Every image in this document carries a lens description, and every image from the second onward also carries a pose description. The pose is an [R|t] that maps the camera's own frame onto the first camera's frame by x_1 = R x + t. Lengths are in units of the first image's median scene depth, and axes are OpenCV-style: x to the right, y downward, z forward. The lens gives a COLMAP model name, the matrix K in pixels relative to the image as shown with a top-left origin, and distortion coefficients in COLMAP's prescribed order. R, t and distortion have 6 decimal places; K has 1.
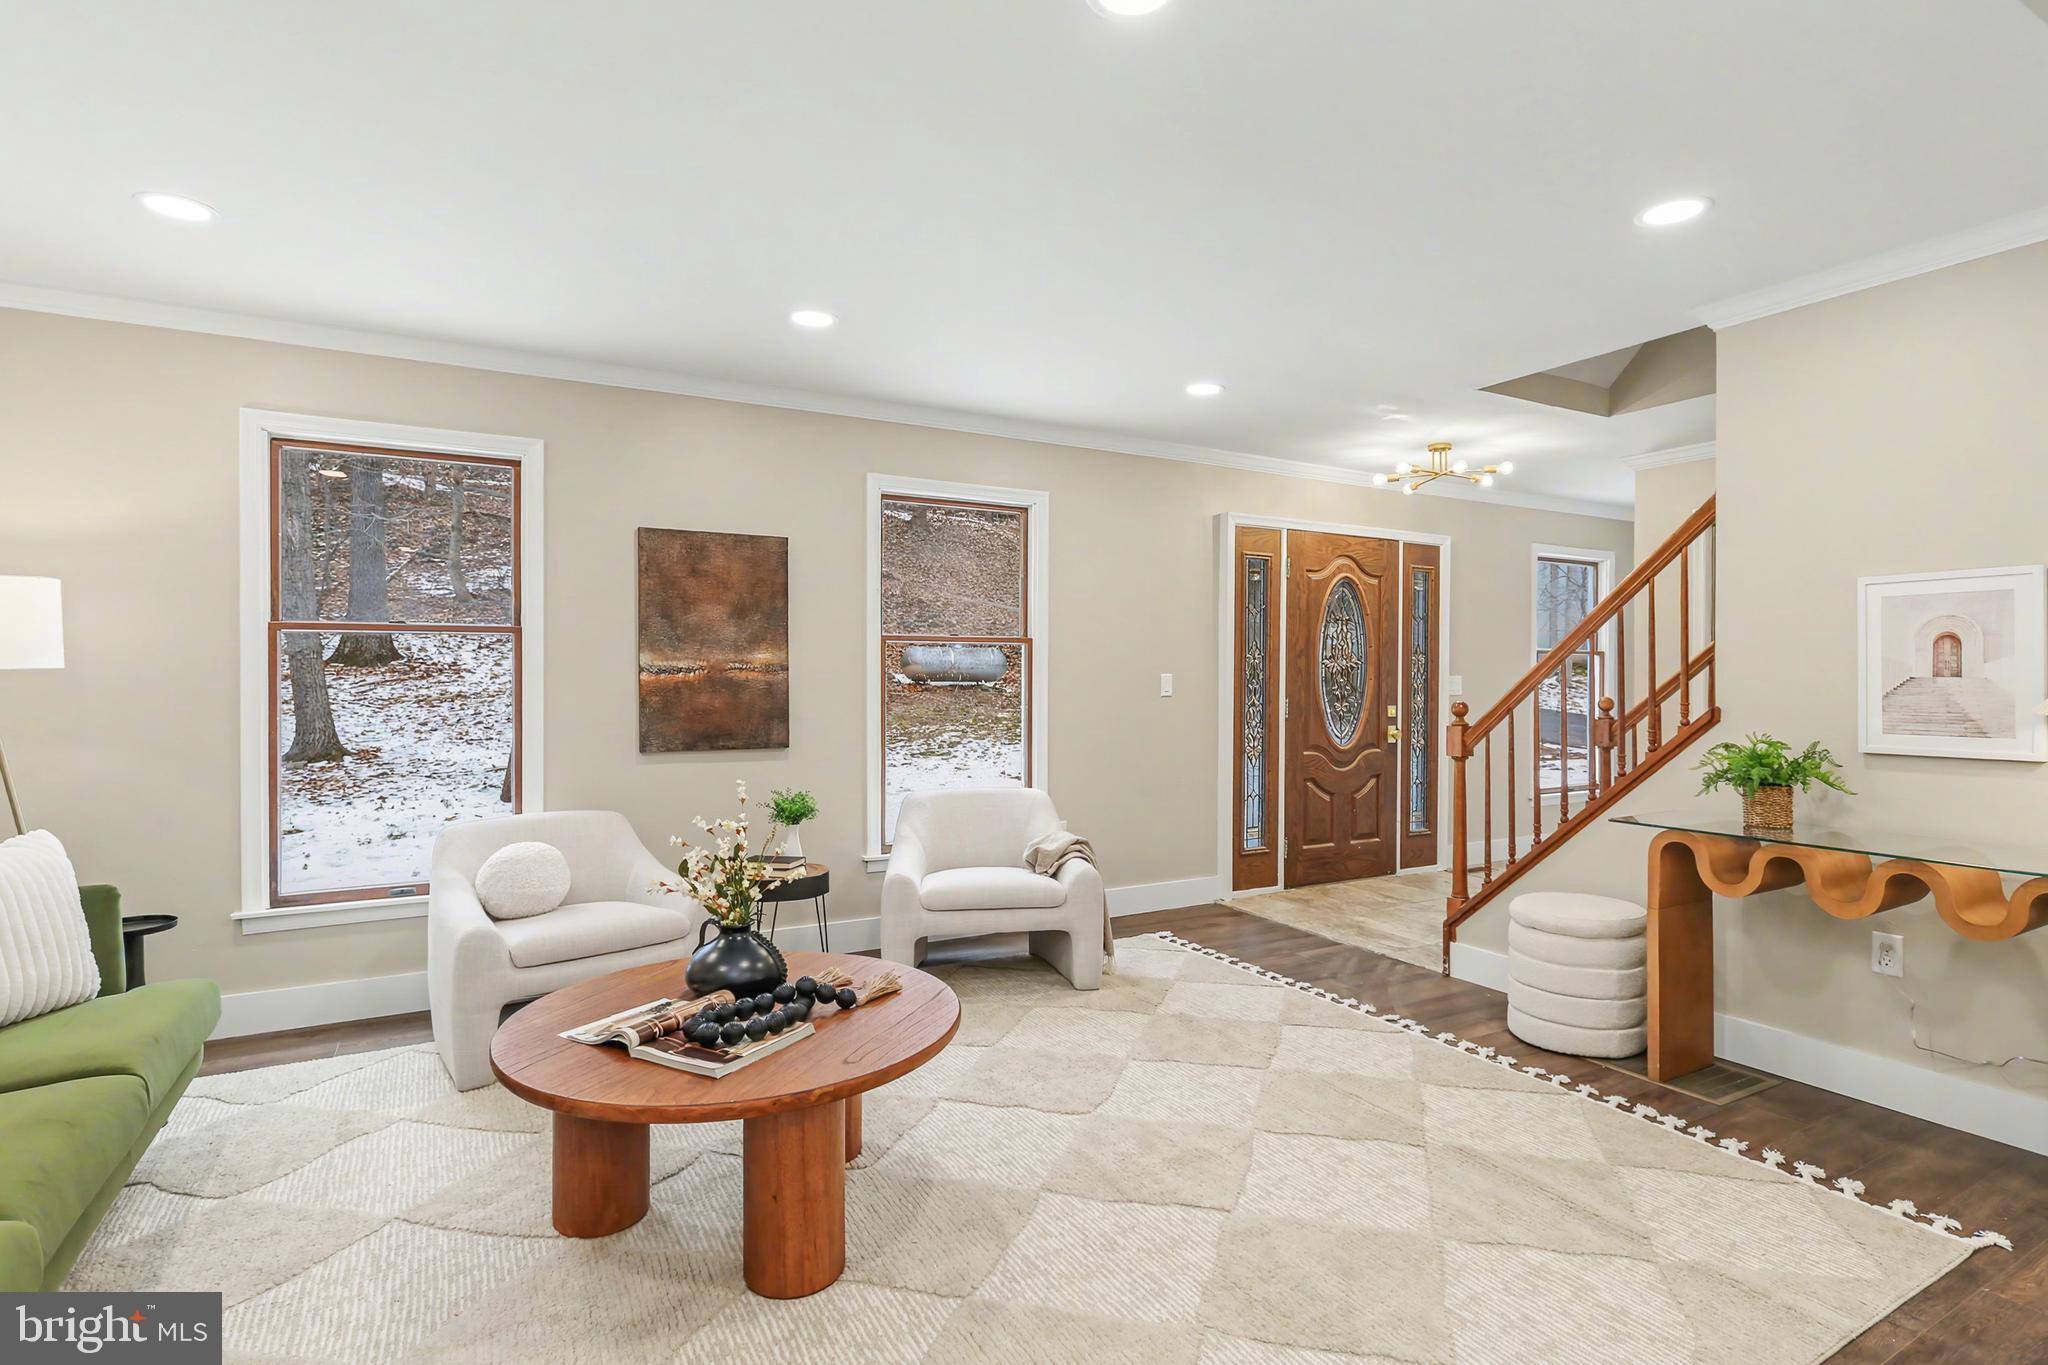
lens RADIAL K [[1033.5, 0, 1046.8], [0, 1033.5, 680.3], [0, 0, 1]] dist [-0.009849, 0.003044]
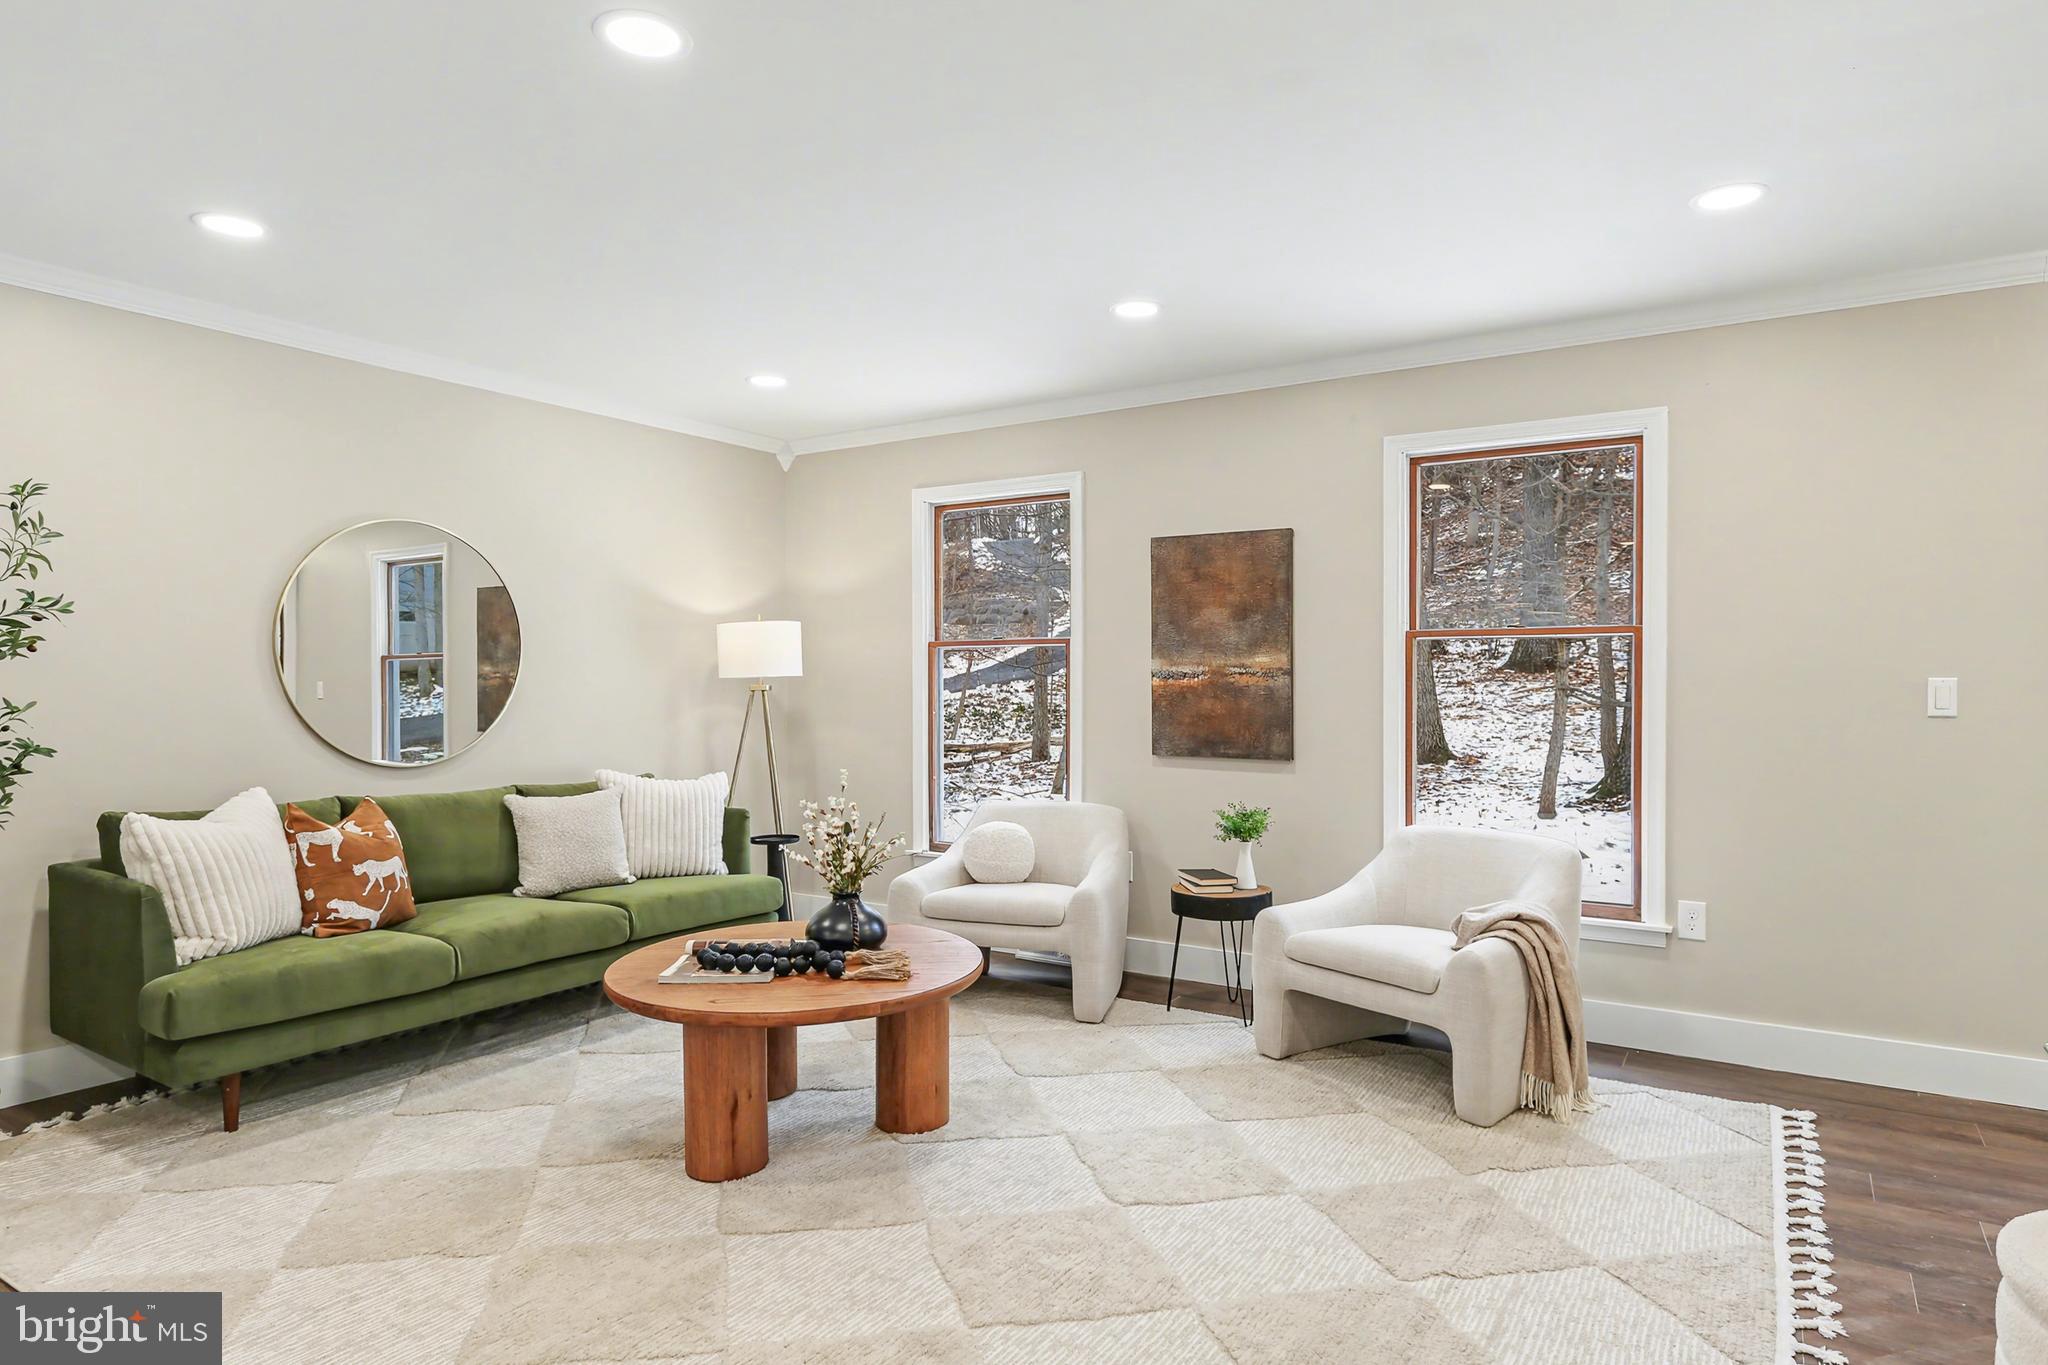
lens RADIAL K [[1174.4, 0, 1043.1], [0, 1174.4, 680.9], [0, 0, 1]] dist [0.003655, -0.003260]
pose [[0.464449, -0.000876, -0.885599, 0.578391], [-0.003582, 0.999989, -0.002868, -0.000508], [0.885593, 0.004504, 0.464441, 0.339361]]
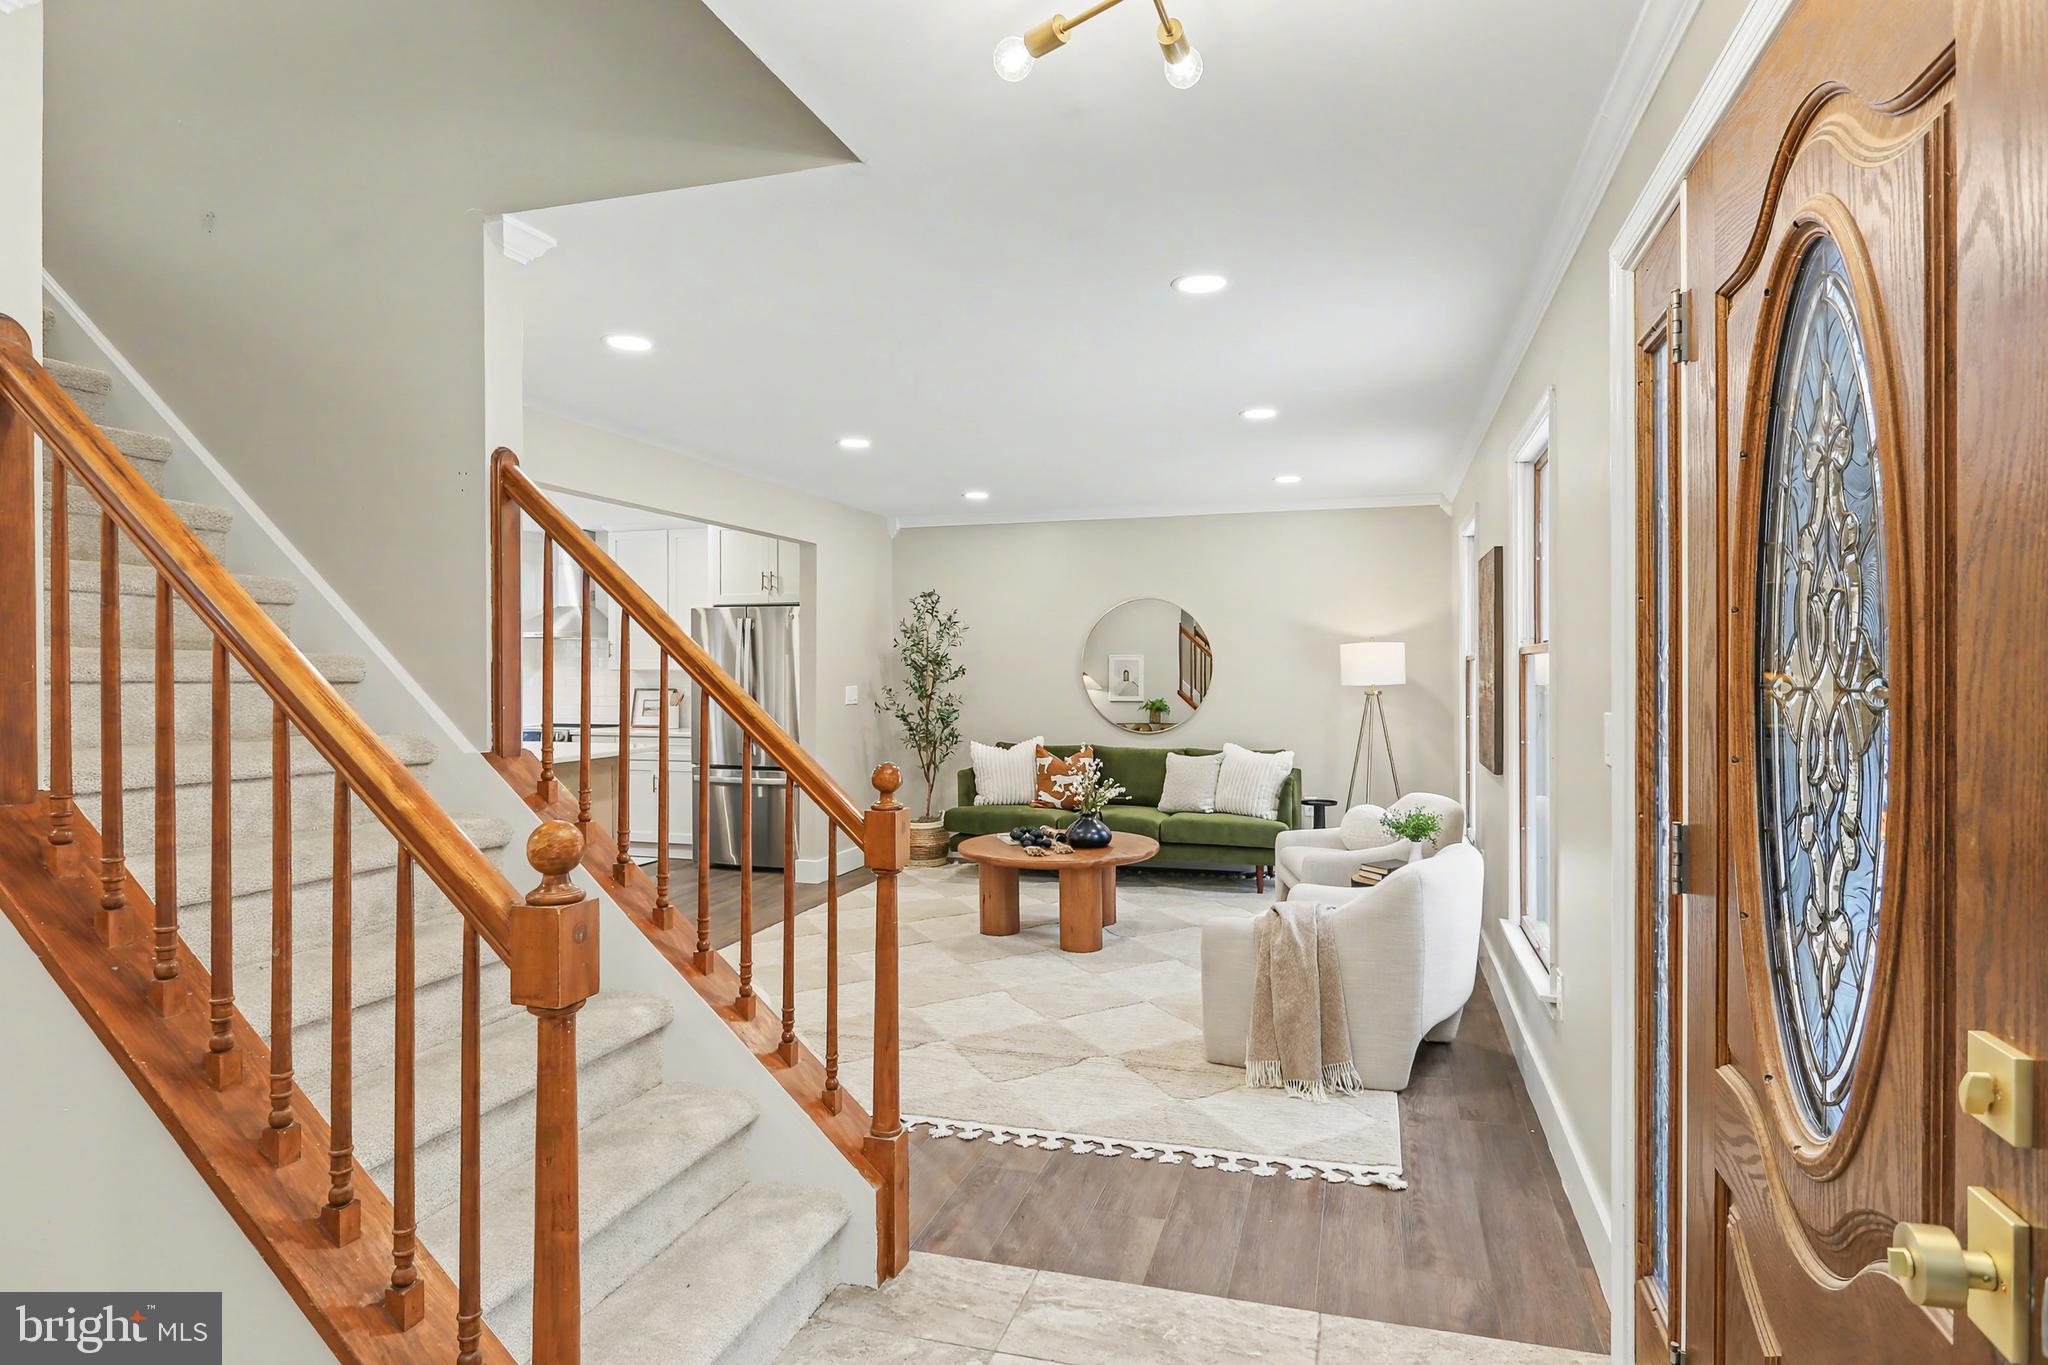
lens RADIAL K [[1090.5, 0, 1031.0], [0, 1090.5, 679.7], [0, 0, 1]] dist [-0.001064, 0.001598]
pose [[-0.733282, 0.004893, -0.679907, 0.730095], [-0.001219, 0.999963, 0.008511, -0.026814], [0.679924, 0.007070, -0.733249, 1.468875]]
